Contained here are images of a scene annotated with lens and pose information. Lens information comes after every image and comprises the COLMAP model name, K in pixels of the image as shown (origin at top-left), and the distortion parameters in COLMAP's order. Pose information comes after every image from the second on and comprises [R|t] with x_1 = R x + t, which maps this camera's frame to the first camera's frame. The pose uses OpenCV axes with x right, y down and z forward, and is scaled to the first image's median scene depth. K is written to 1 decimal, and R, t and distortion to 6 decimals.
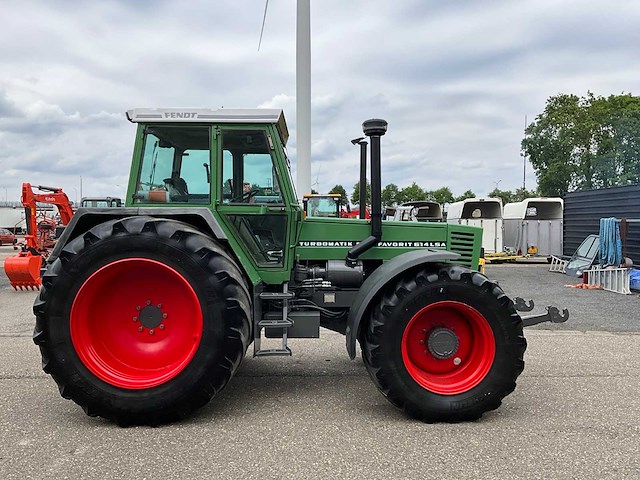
lens RADIAL K [[525.9, 0, 319.9], [0, 525.9, 242.7], [0, 0, 1]] dist [0.110758, -0.201271]
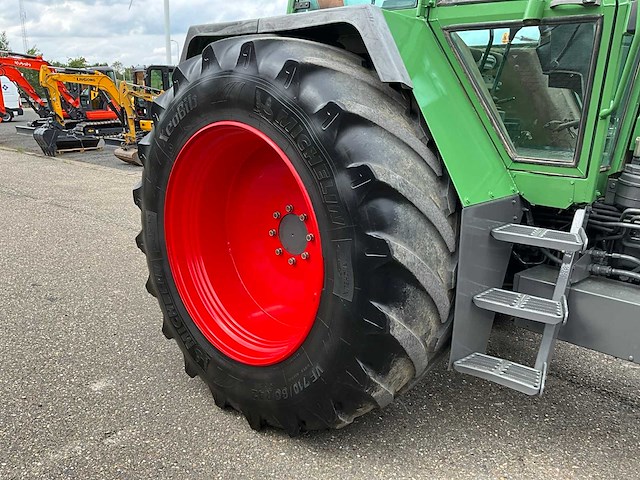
lens RADIAL K [[525.9, 0, 319.9], [0, 525.9, 242.7], [0, 0, 1]] dist [0.110758, -0.201271]
pose [[0.731994, 0.192338, -0.653598, 0.065588], [-0.040885, 0.969996, 0.239658, 0.016437], [0.680083, -0.148706, 0.717896, 0.658700]]
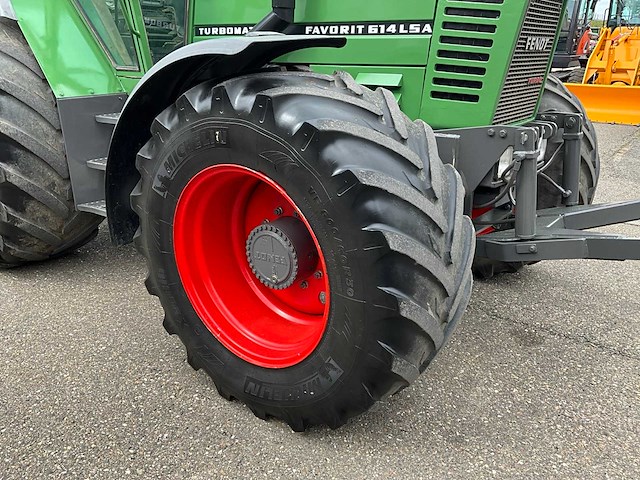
lens RADIAL K [[525.9, 0, 319.9], [0, 525.9, 242.7], [0, 0, 1]] dist [0.110758, -0.201271]
pose [[0.779674, 0.219776, -0.586351, 0.538915], [-0.018517, 0.944067, 0.329233, 0.031064], [0.625912, -0.245837, 0.740134, 0.716901]]
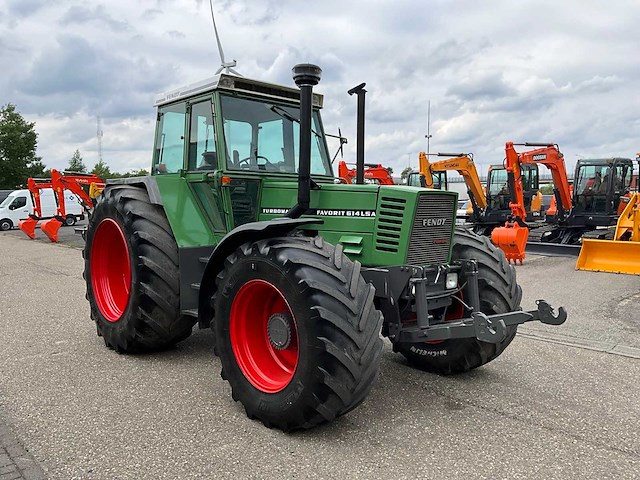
lens RADIAL K [[525.9, 0, 319.9], [0, 525.9, 242.7], [0, 0, 1]] dist [0.110758, -0.201271]
pose [[0.663889, 0.058947, -0.745504, 0.905719], [-0.019271, 0.997906, 0.061743, -0.000903], [0.747582, -0.026624, 0.663635, 0.518396]]
